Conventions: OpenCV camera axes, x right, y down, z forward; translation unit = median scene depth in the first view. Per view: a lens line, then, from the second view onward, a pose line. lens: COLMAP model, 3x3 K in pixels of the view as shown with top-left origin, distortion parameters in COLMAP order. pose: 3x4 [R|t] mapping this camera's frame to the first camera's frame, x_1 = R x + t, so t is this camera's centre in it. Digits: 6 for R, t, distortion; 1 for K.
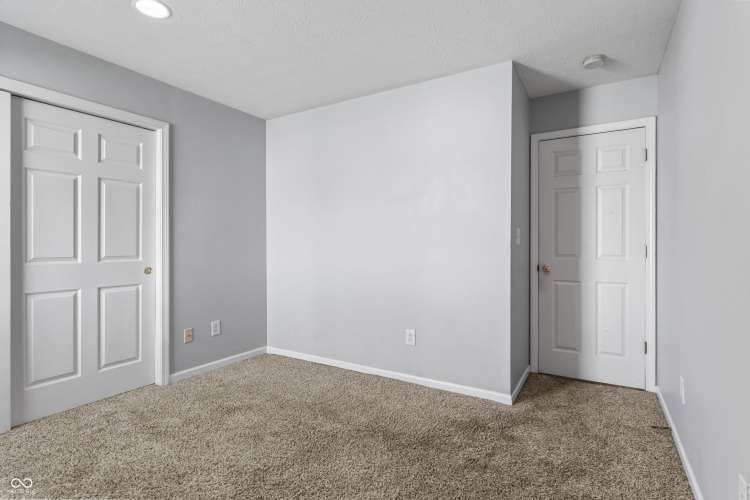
lens RADIAL K [[368.5, 0, 377.6], [0, 368.5, 247.3], [0, 0, 1]] dist [0.016822, 0.000012]
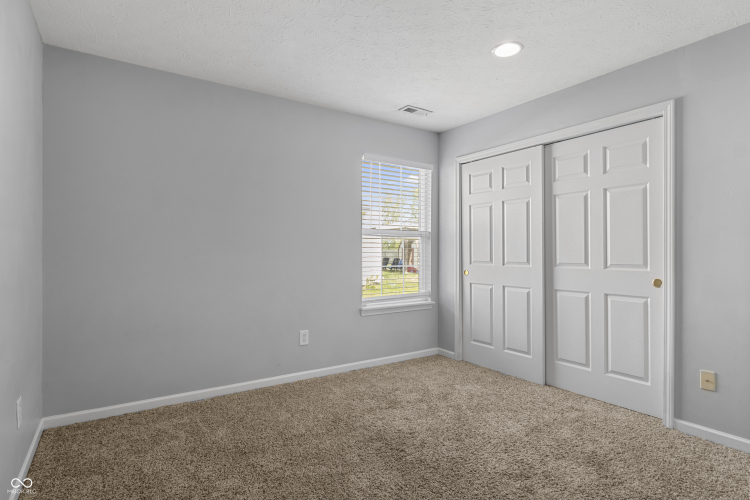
lens RADIAL K [[409.3, 0, 377.8], [0, 409.3, 253.2], [0, 0, 1]] dist [-0.003519, 0.001970]
pose [[-0.425921, -0.000493, -0.904760, 0.568723], [-0.006237, 0.999978, 0.002391, -0.004333], [0.904739, 0.006662, -0.425914, 0.927916]]
